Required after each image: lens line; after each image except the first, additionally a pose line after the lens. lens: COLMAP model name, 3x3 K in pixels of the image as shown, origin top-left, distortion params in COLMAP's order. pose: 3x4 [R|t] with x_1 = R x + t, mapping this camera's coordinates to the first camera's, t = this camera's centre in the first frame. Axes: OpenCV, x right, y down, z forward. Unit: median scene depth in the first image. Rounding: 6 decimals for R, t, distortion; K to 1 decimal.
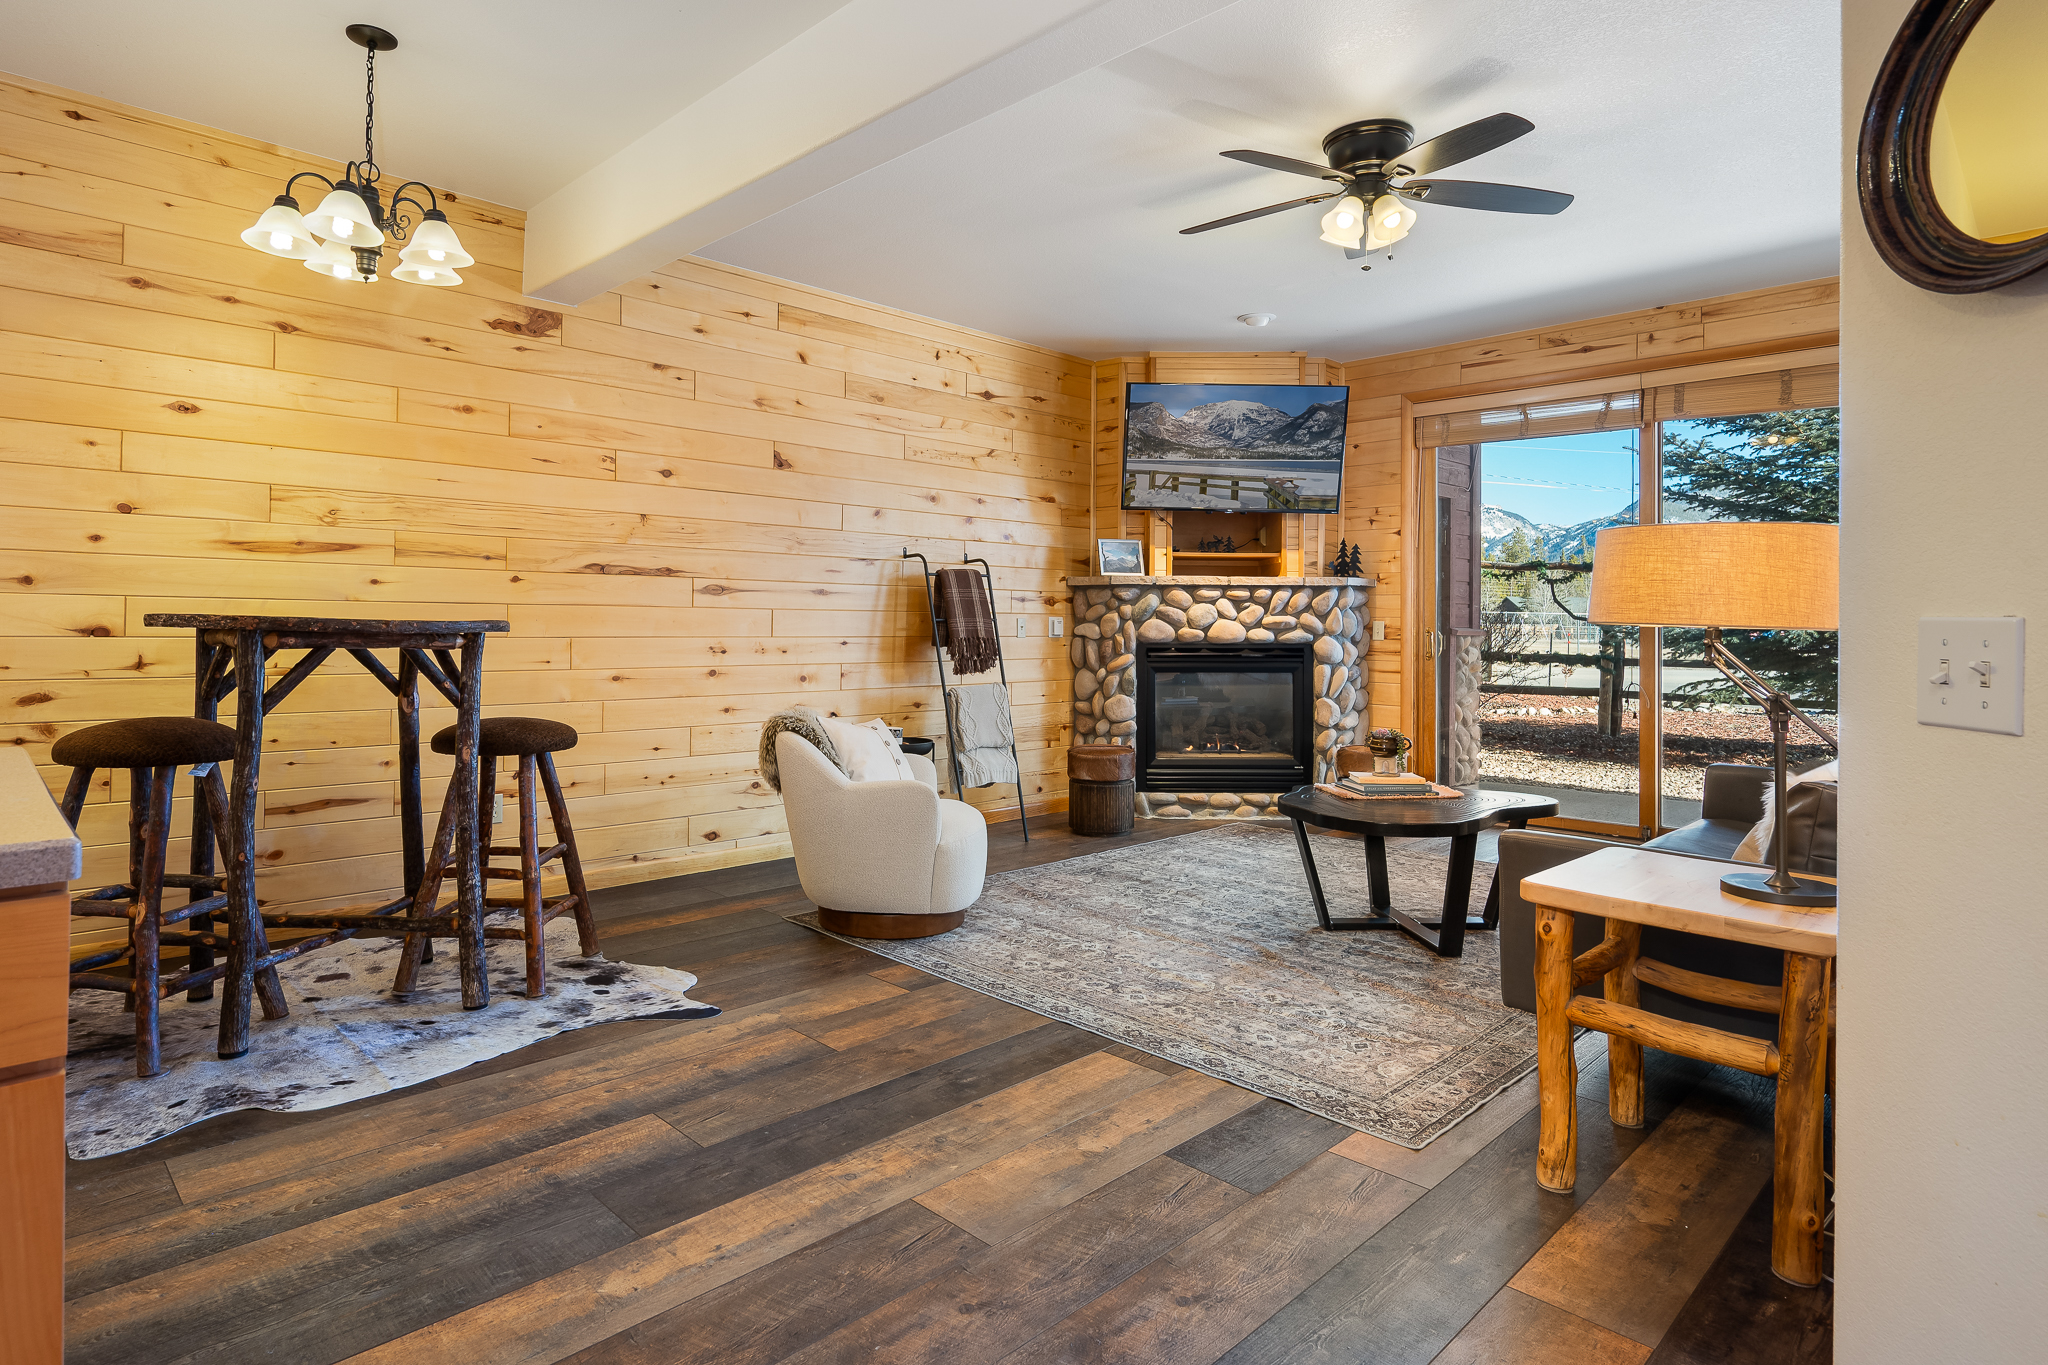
lens RADIAL K [[1095.8, 0, 993.9], [0, 1095.8, 611.7], [0, 0, 1]] dist [-0.002351, 0.000041]
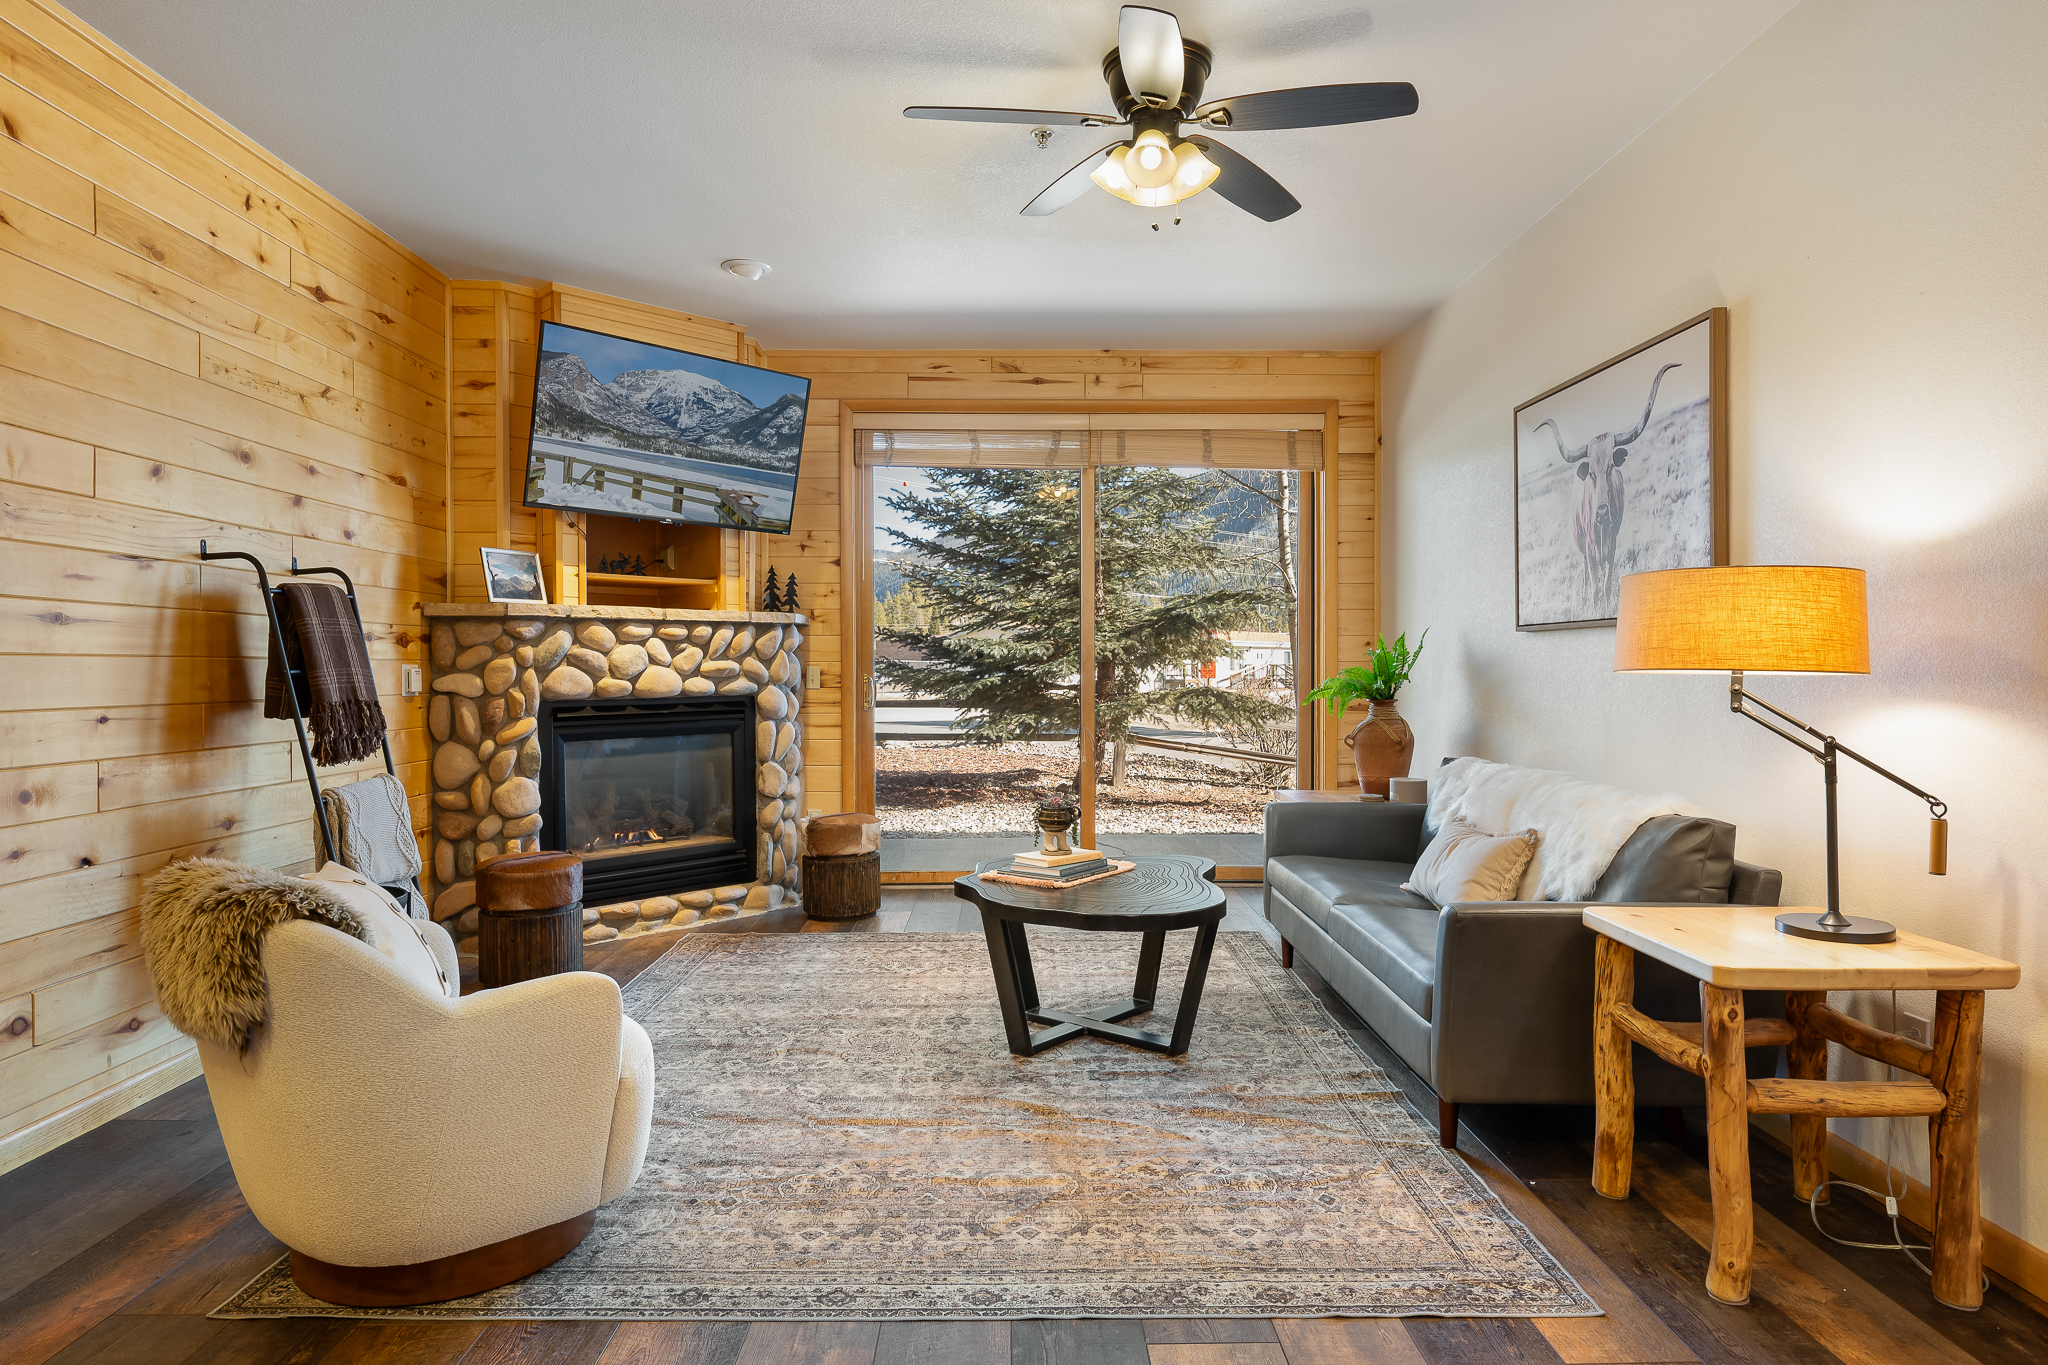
lens RADIAL K [[1185.4, 0, 1024.0], [0, 1185.4, 682.5], [0, 0, 1]] dist [-0.004866, -0.000027]
pose [[0.690662, -0.018831, 0.722933, -0.217053], [0.000922, 0.999683, 0.025158, -0.001851], [-0.723177, -0.016709, 0.690460, 0.282956]]
